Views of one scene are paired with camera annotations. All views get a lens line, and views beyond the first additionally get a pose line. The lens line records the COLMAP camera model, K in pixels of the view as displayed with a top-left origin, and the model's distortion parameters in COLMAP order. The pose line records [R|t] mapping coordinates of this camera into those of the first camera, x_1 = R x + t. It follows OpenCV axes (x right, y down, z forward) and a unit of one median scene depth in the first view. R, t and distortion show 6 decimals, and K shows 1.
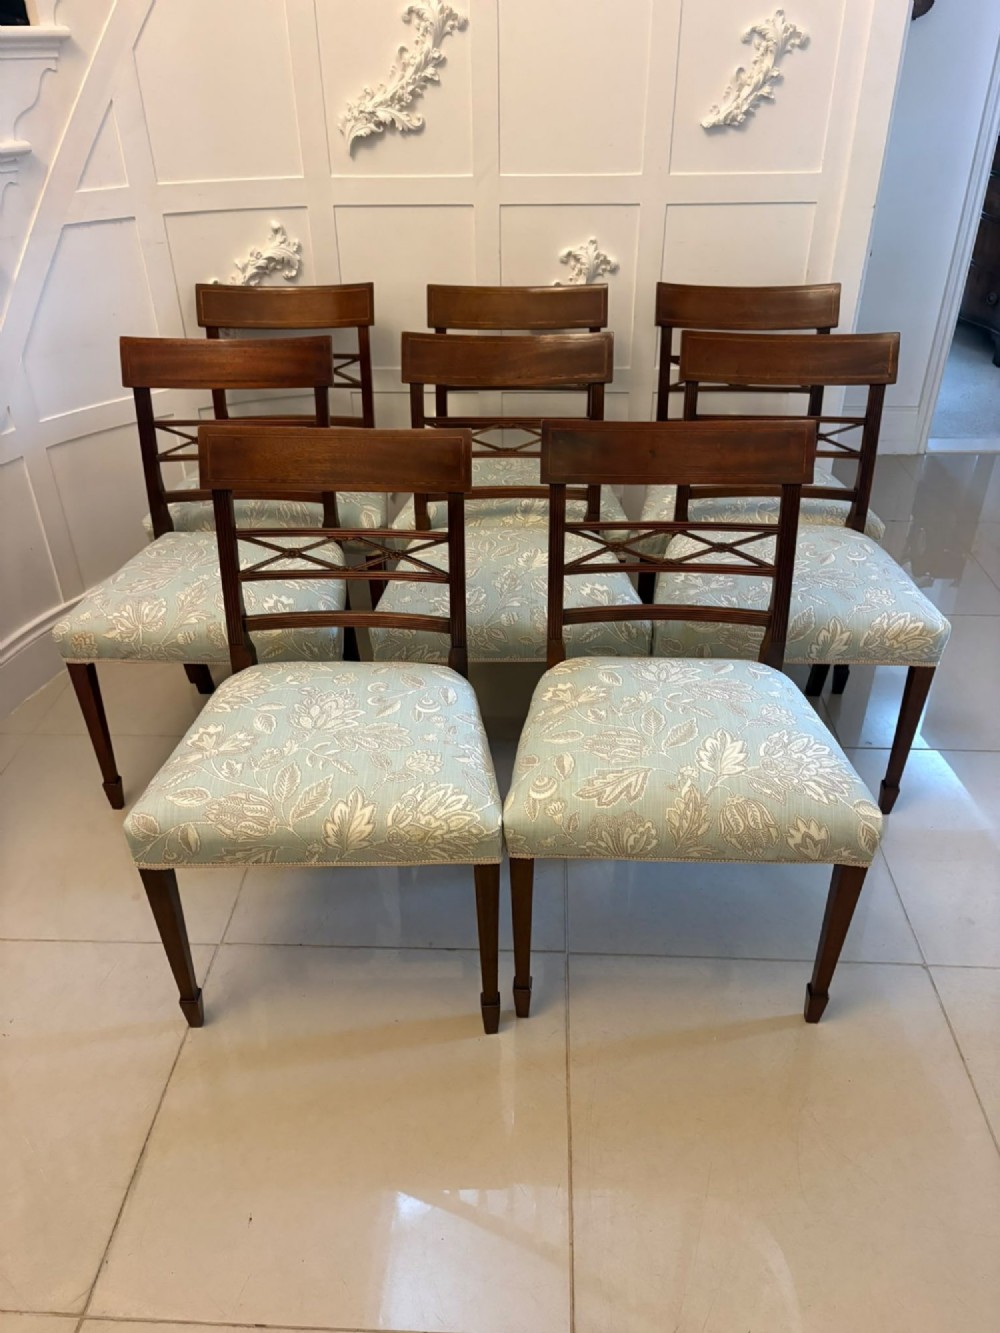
lens RADIAL K [[1003.2, 0, 498.0], [0, 1003.2, 676.3], [0, 0, 1]] dist [0.074653, -0.086275]
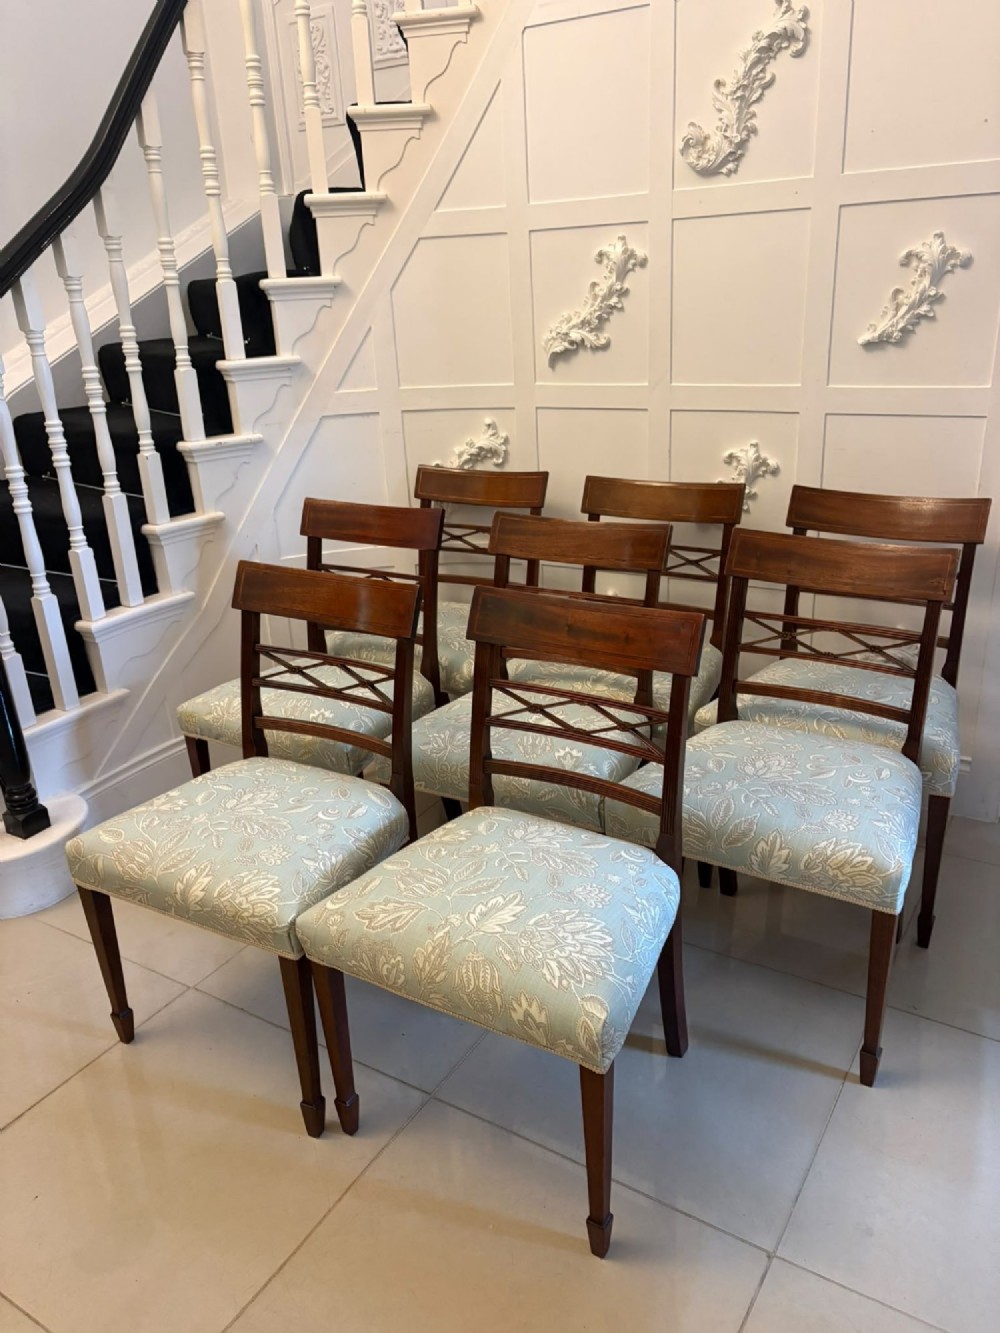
lens RADIAL K [[1021.7, 0, 500.0], [0, 1021.7, 666.5], [0, 0, 1]] dist [0.003659, -0.001115]
pose [[0.868171, 0.144189, -0.474856, 0.427575], [-0.234188, 0.962652, -0.135856, -0.013433], [0.437532, 0.229152, 0.869514, 0.042829]]
